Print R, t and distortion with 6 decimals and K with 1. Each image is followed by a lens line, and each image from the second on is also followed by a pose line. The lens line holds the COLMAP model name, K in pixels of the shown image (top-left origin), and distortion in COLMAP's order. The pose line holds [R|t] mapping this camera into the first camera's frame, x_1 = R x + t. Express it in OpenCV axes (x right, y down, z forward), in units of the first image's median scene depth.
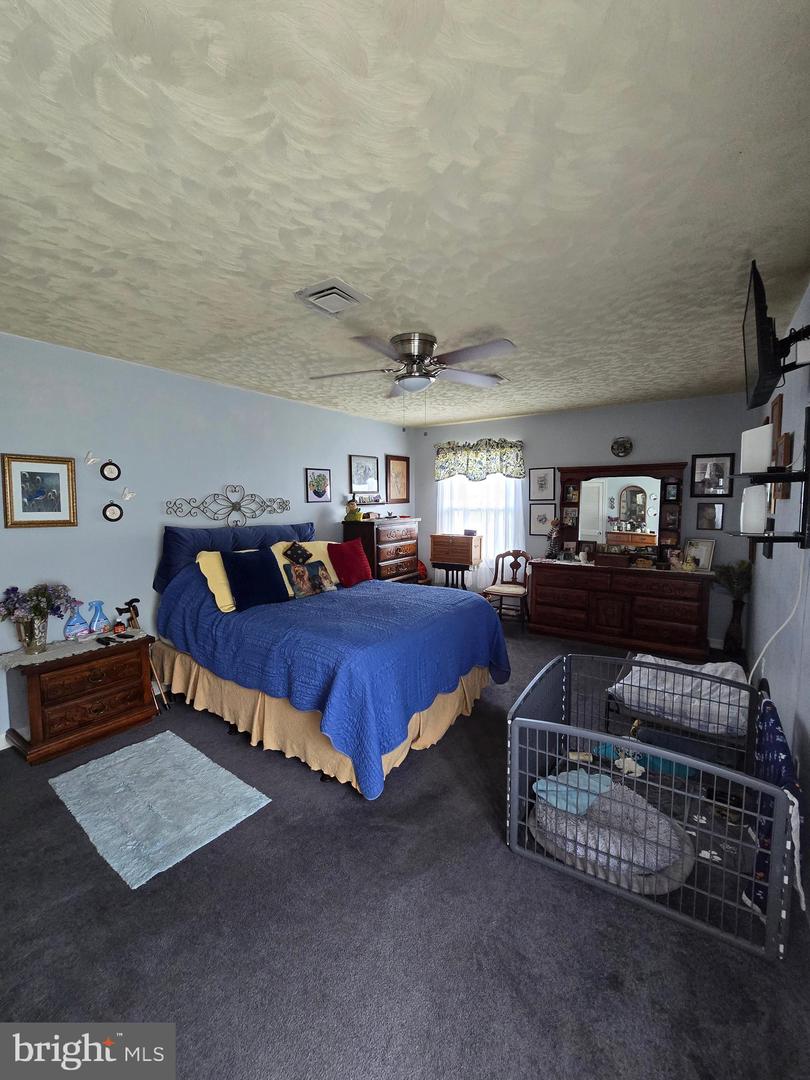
lens RADIAL K [[446.3, 0, 398.8], [0, 446.3, 526.9], [0, 0, 1]] dist [-0.001267, 0.000311]
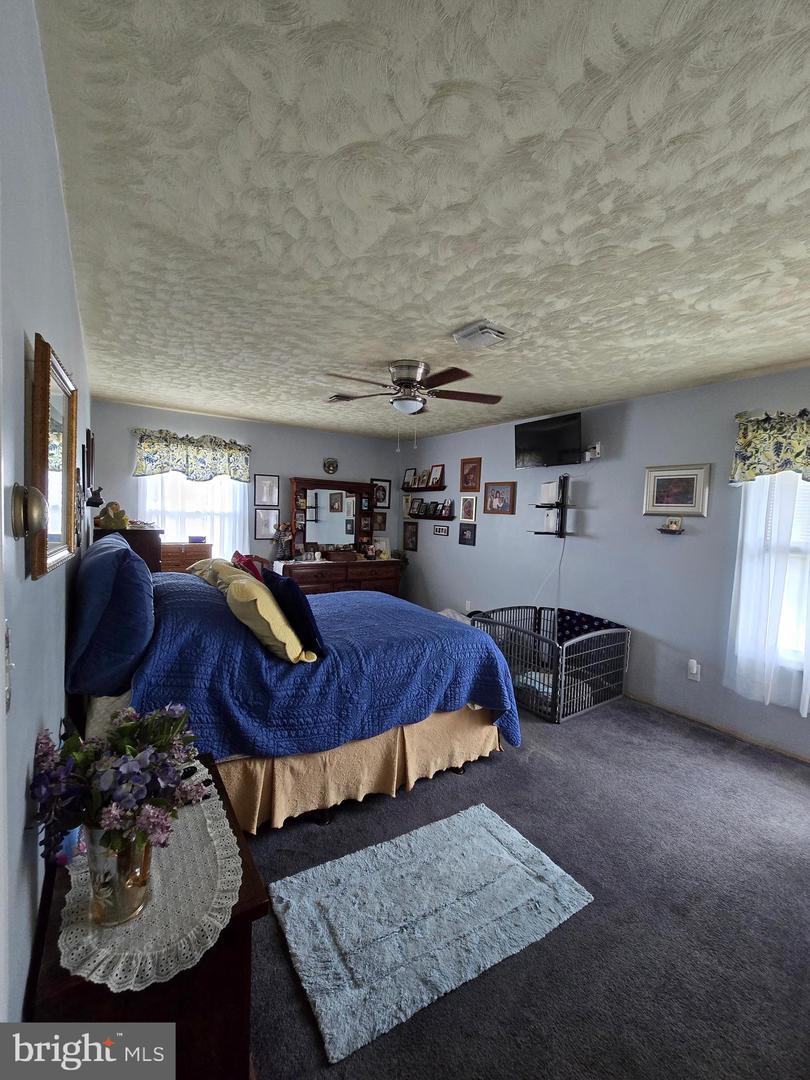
lens RADIAL K [[446.3, 0, 398.8], [0, 446.3, 526.9], [0, 0, 1]] dist [-0.001267, 0.000311]
pose [[0.361346, -0.012840, 0.932343, -0.559432], [0.018614, 0.999805, 0.006555, -0.011973], [-0.932246, 0.014986, 0.361514, 0.345722]]
